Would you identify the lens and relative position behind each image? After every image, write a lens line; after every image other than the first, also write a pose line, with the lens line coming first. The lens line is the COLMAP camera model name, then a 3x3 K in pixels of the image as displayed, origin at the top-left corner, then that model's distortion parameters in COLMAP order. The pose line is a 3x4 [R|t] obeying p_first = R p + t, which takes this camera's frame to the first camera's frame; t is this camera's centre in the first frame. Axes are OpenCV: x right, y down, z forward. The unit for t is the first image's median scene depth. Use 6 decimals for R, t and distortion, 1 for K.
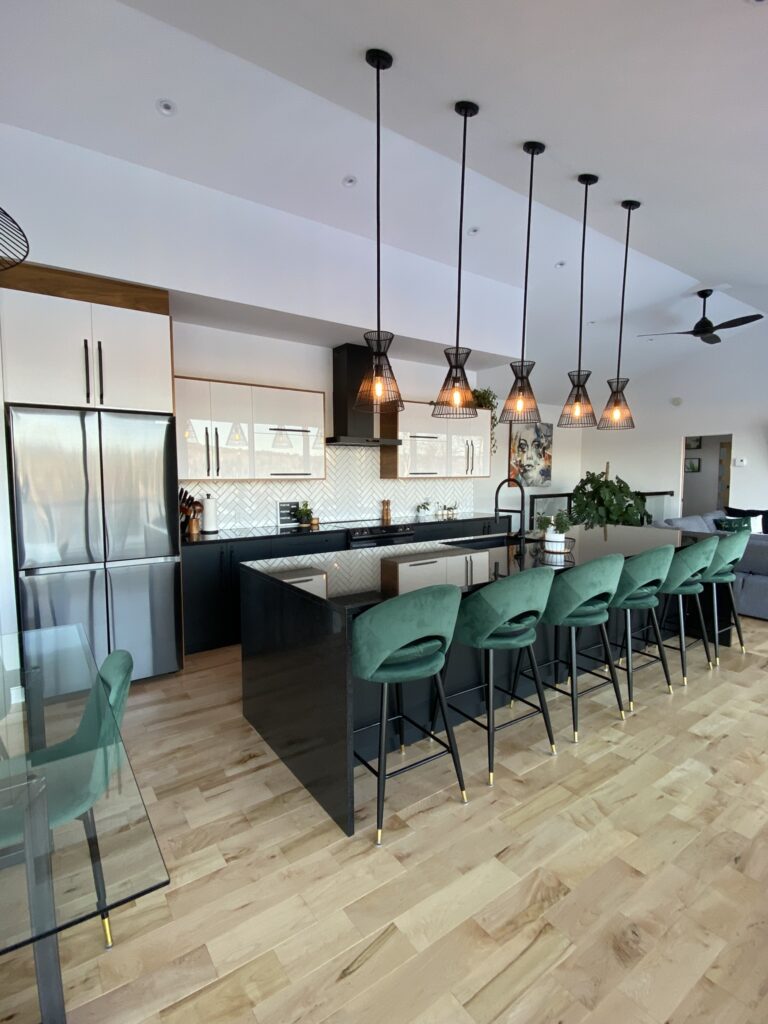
lens RADIAL K [[489.8, 0, 376.5], [0, 489.8, 515.5], [0, 0, 1]] dist [0.023172, -0.019772]
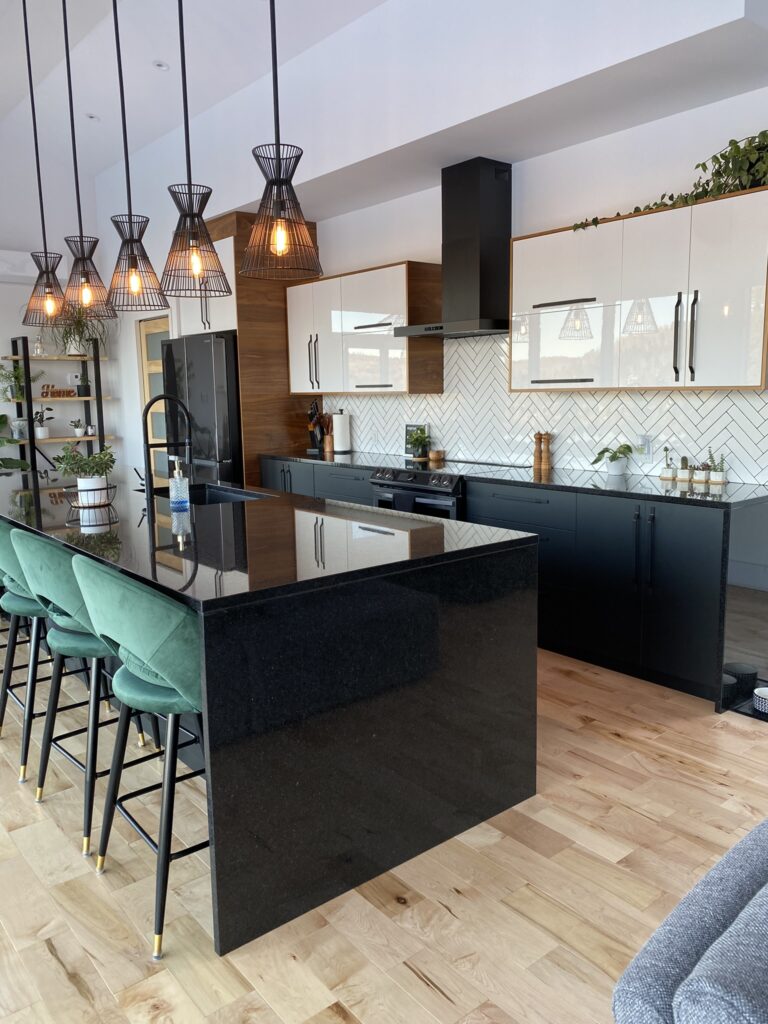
lens RADIAL K [[783.5, 0, 384.0], [0, 783.5, 506.9], [0, 0, 1]] dist [0.044365, -0.045069]
pose [[0.078030, 0.152364, -0.985239, 1.081564], [-0.068660, 0.986727, 0.147156, -0.082746], [0.994584, 0.056164, 0.087456, 0.962710]]
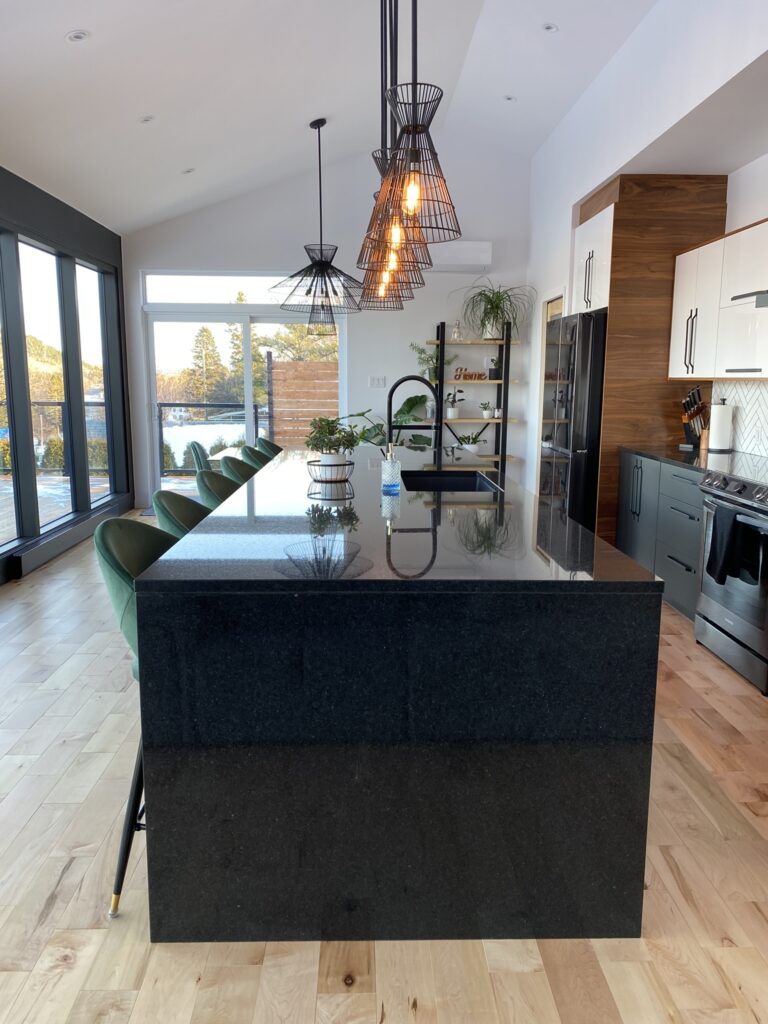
lens RADIAL K [[783.5, 0, 376.7], [0, 783.5, 507.5], [0, 0, 1]] dist [0.044365, -0.045069]
pose [[-0.554358, 0.137848, -0.820783, 0.928155], [-0.072001, 0.974548, 0.212302, -0.097899], [0.829158, 0.176789, -0.530323, 1.222668]]
